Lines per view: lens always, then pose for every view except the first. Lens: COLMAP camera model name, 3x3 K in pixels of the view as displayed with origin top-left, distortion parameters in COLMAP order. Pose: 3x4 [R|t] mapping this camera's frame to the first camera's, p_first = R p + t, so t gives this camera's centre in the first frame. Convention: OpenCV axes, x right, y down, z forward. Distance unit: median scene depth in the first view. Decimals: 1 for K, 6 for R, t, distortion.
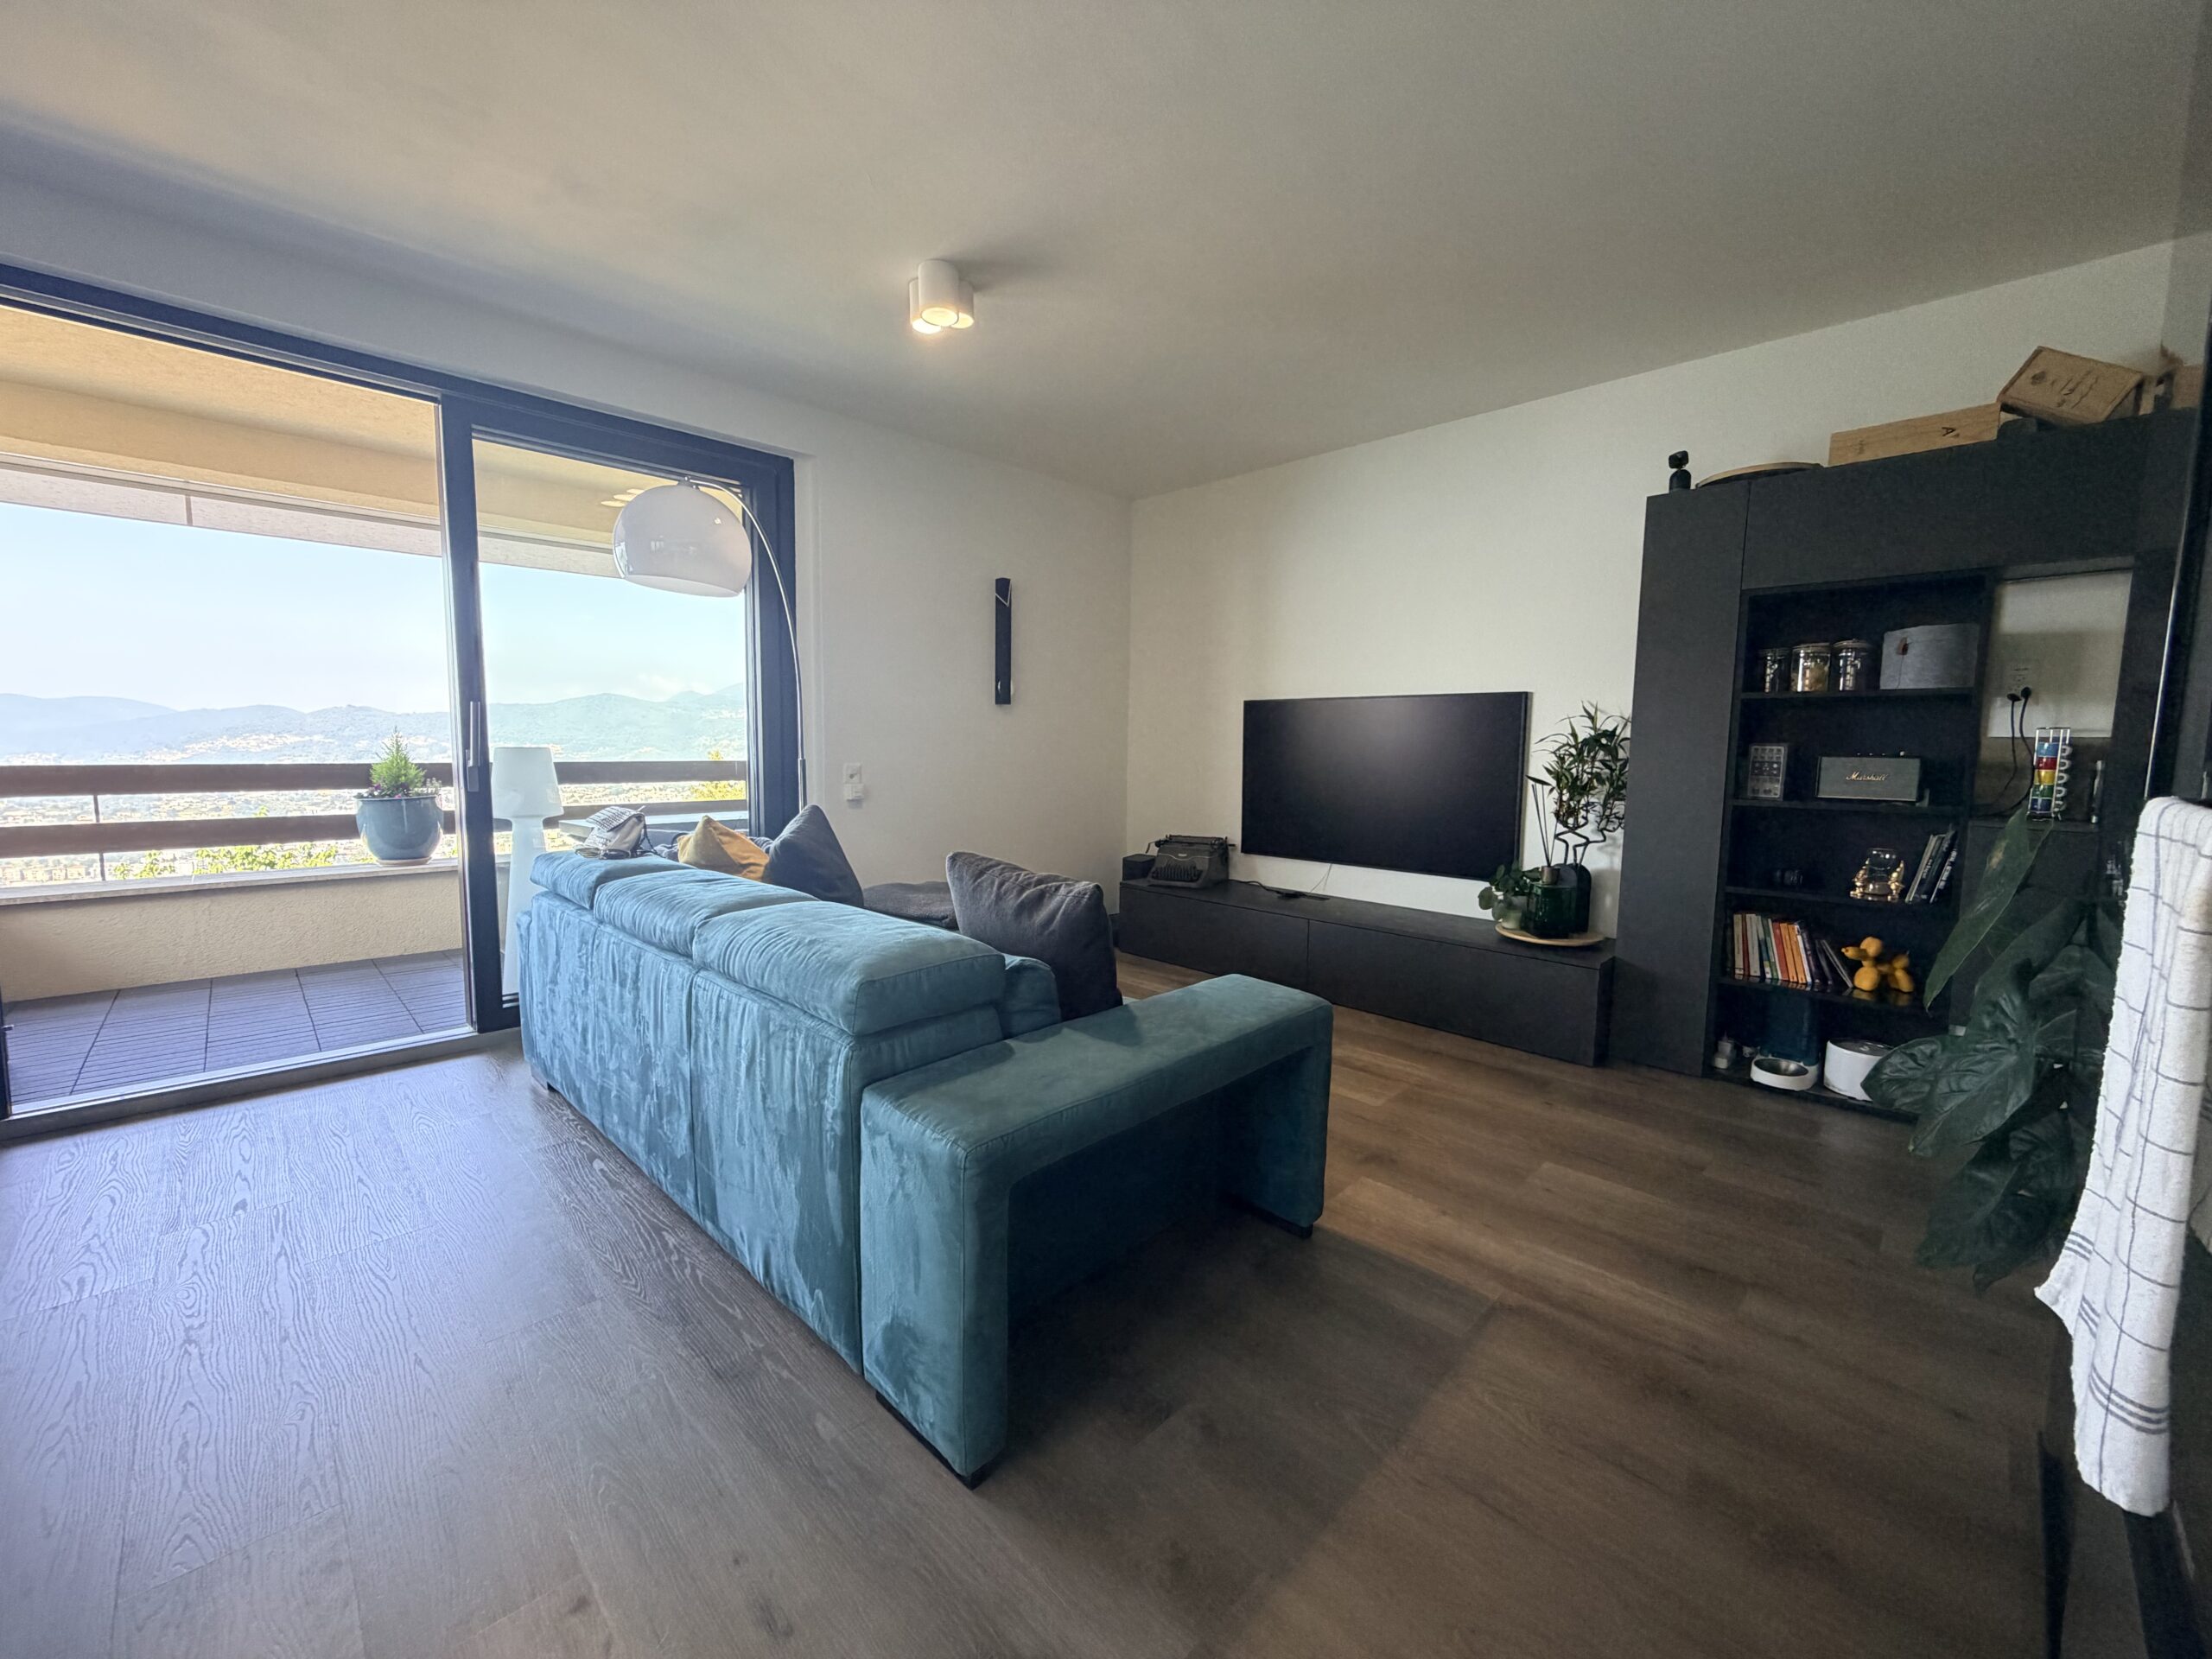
lens RADIAL K [[884.6, 0, 1093.8], [0, 884.6, 830.0], [0, 0, 1]] dist [-0.000496, -0.000165]
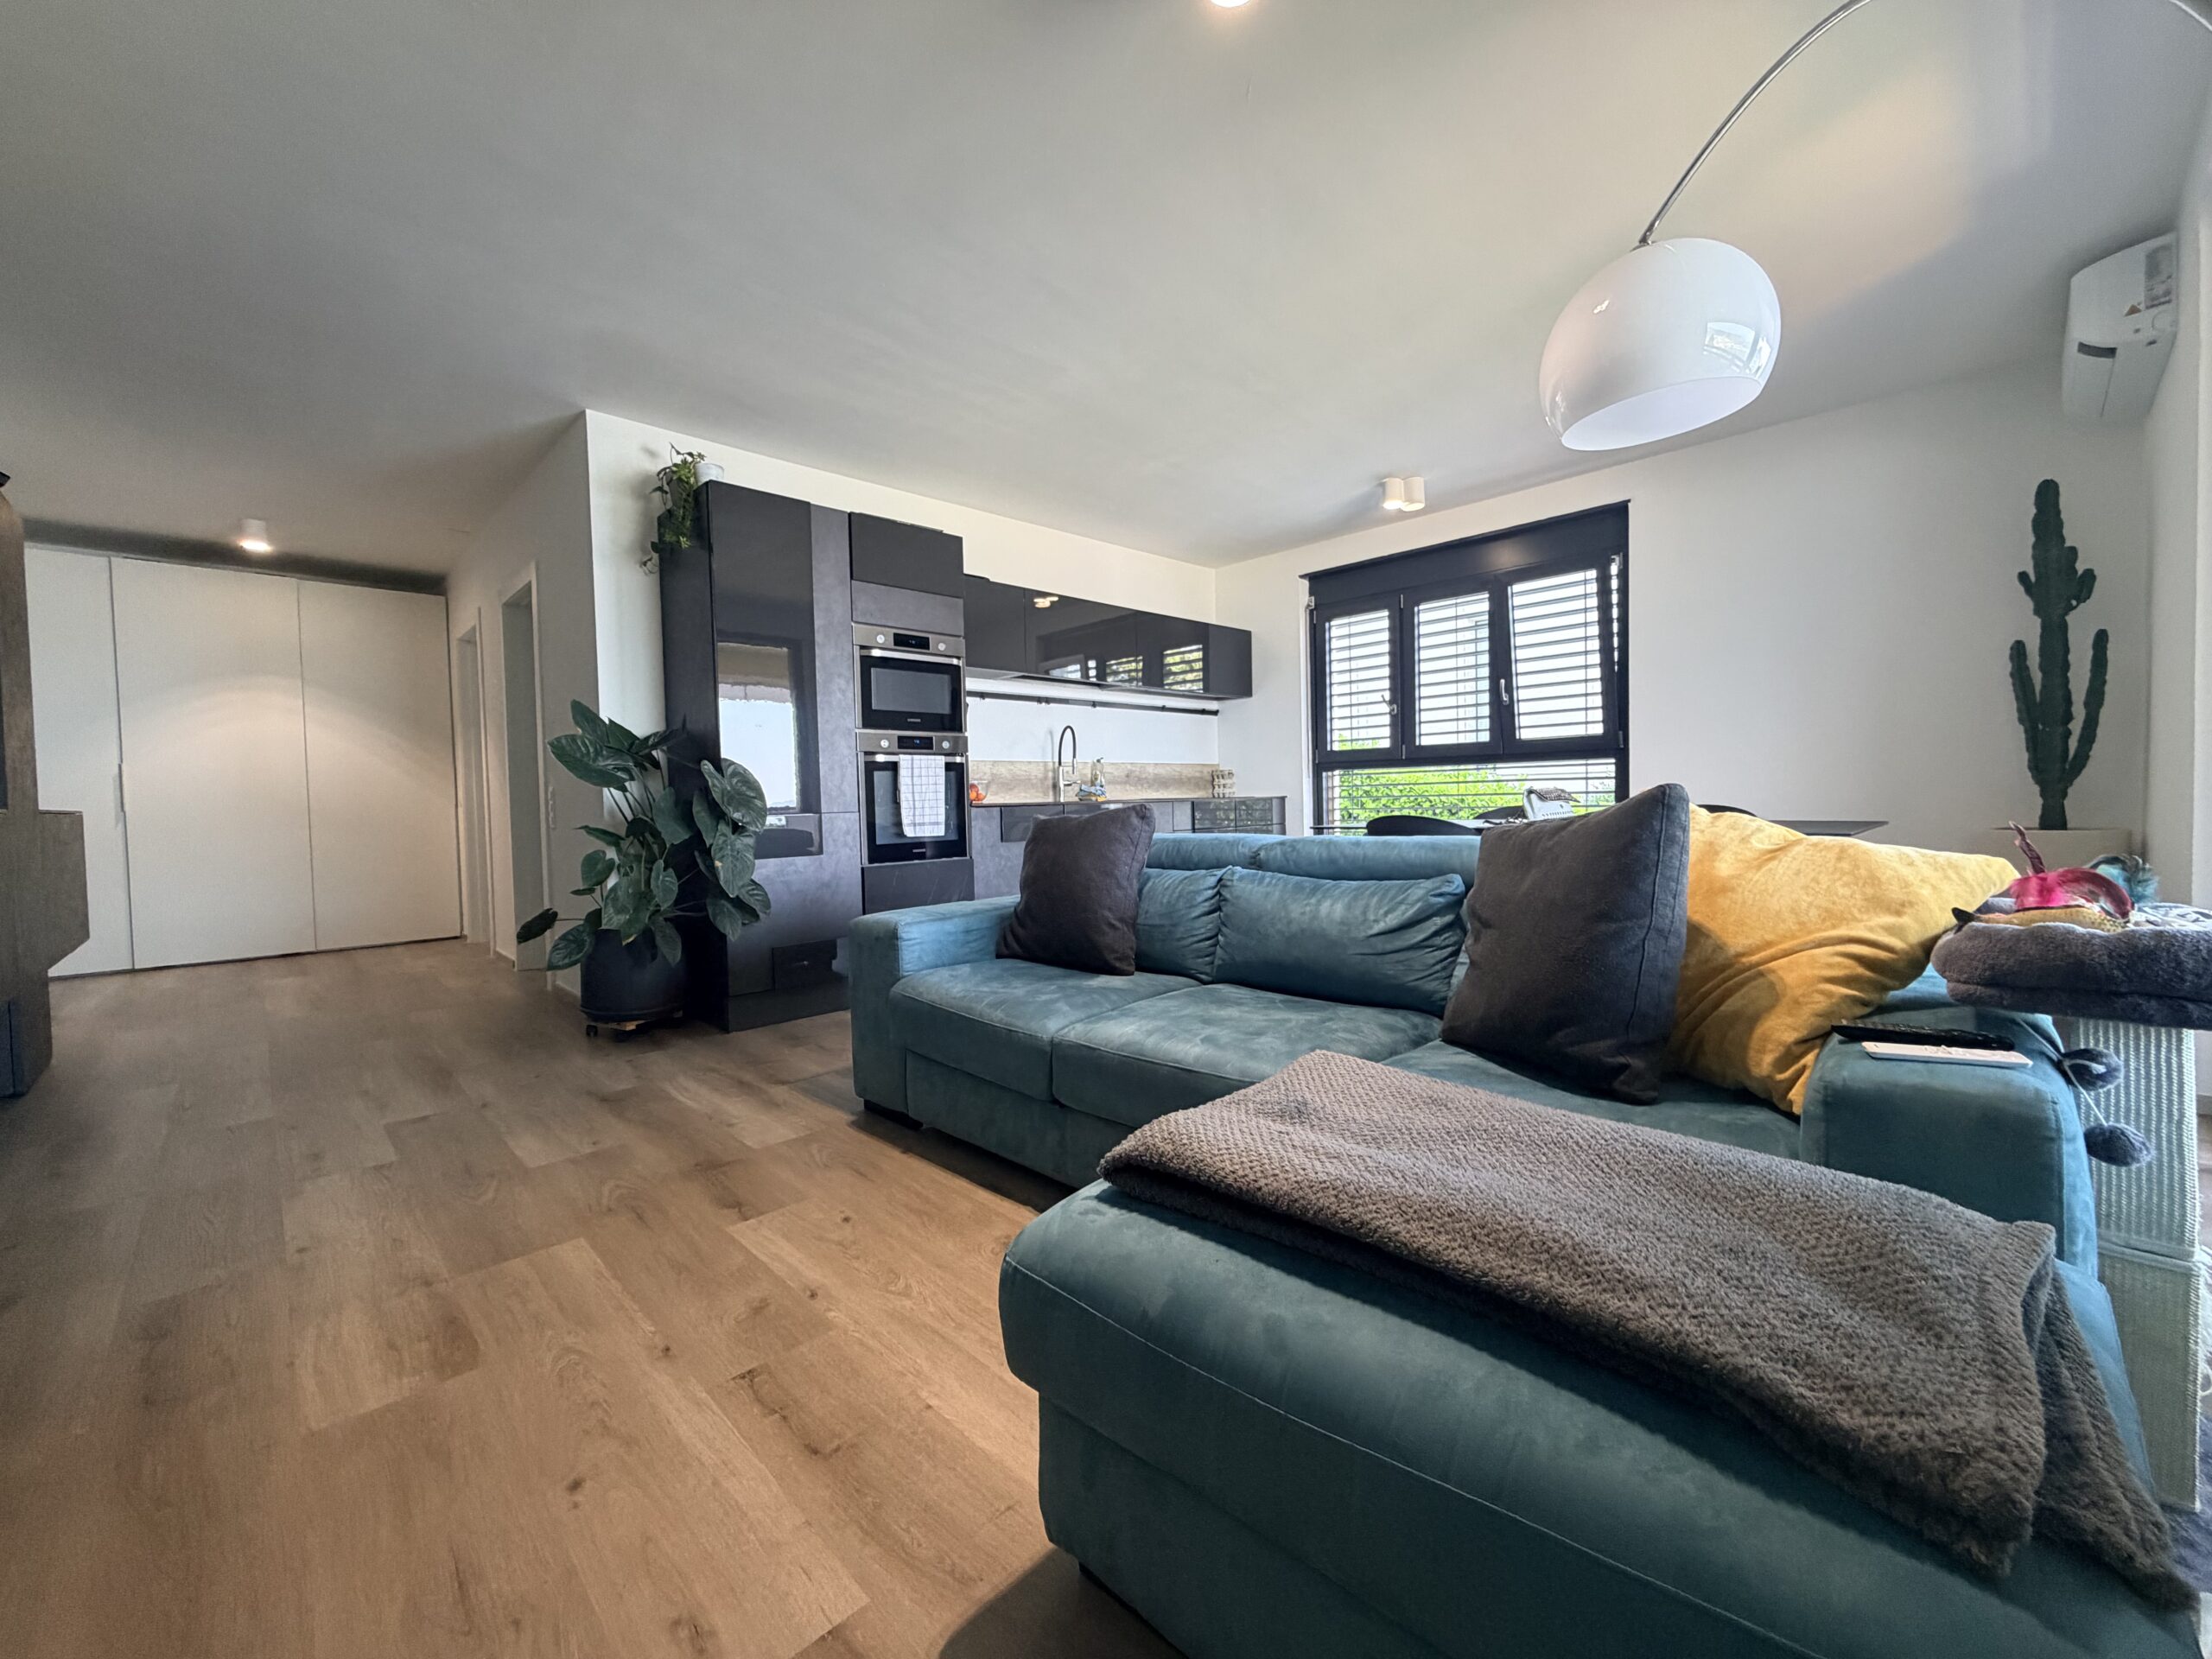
lens RADIAL K [[881.2, 0, 1102.2], [0, 881.2, 826.4], [0, 0, 1]] dist [0.000729, -0.000090]
pose [[-0.999925, 0.010853, 0.005591, -0.074027], [0.011487, 0.991469, 0.129836, -0.072361], [-0.004134, 0.129890, -0.991520, 1.580164]]
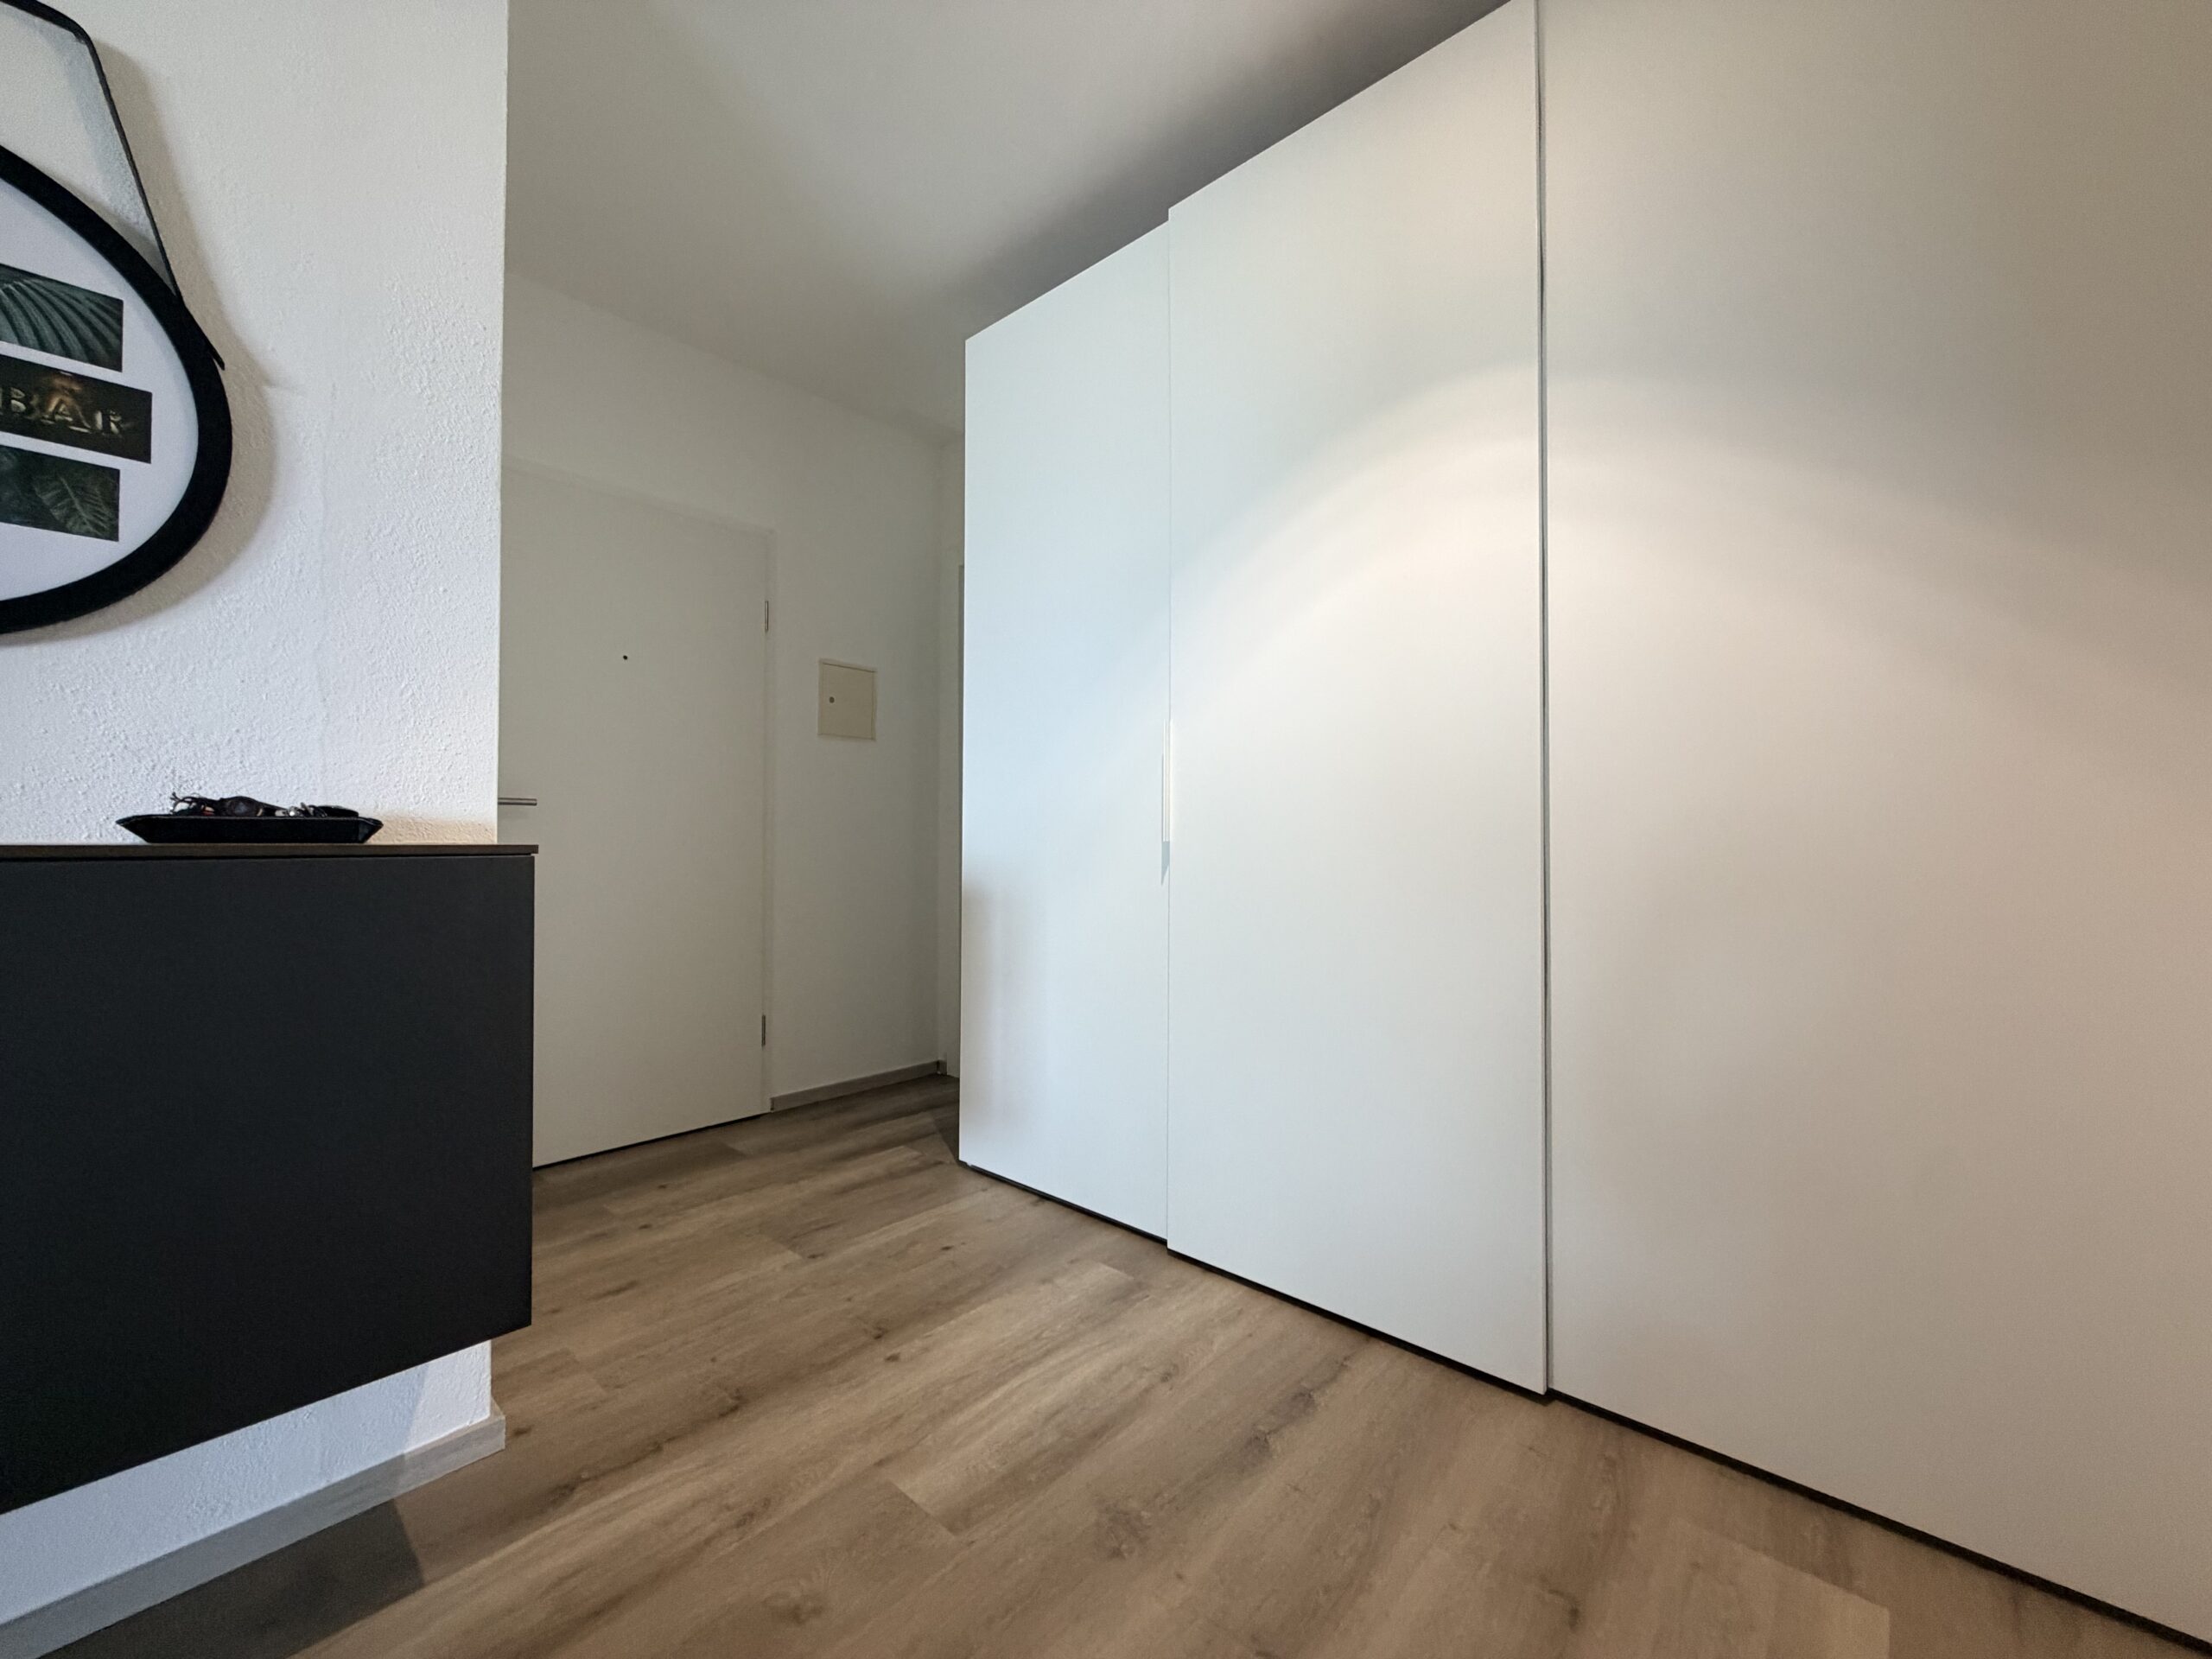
lens RADIAL K [[865.2, 0, 1100.8], [0, 865.2, 833.3], [0, 0, 1]] dist [0.000692, 0.000073]
pose [[-0.060314, 0.003359, 0.998174, 1.204718], [0.092842, 0.995678, 0.002260, 0.087440], [-0.993852, 0.092809, -0.060366, -0.071842]]
